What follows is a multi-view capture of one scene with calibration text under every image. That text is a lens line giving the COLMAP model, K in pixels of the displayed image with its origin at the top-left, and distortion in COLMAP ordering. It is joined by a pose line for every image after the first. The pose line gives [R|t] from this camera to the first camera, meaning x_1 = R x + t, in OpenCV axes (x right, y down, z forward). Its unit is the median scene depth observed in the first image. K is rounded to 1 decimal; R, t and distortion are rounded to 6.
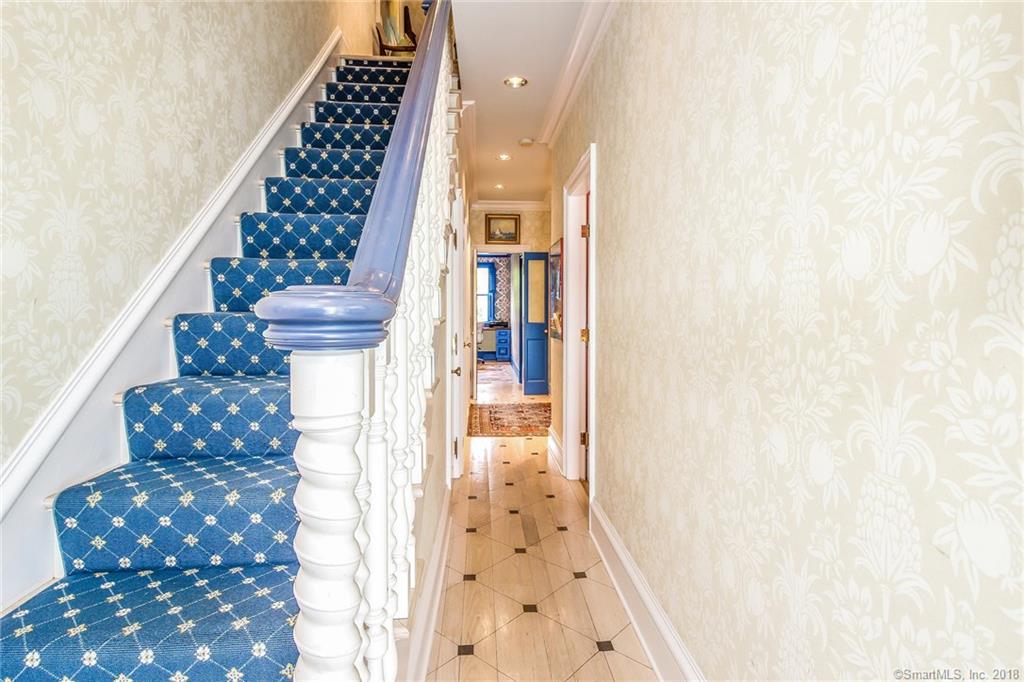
lens RADIAL K [[538.0, 0, 512.6], [0, 538.0, 338.4], [0, 0, 1]] dist [-0.004837, -0.001551]
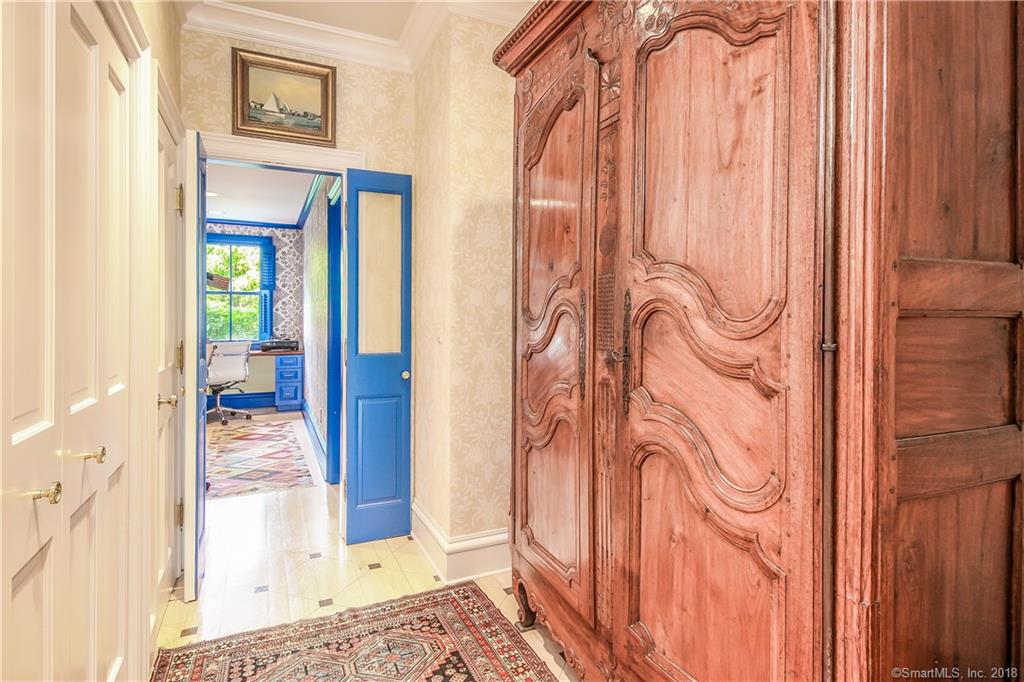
lens RADIAL K [[538.0, 0, 519.3], [0, 538.0, 335.7], [0, 0, 1]] dist [-0.004837, -0.001551]
pose [[0.926694, -0.001105, 0.375814, -0.007119], [0.010867, 0.999656, -0.023859, -0.026388], [-0.375659, 0.026194, 0.926388, 0.495098]]
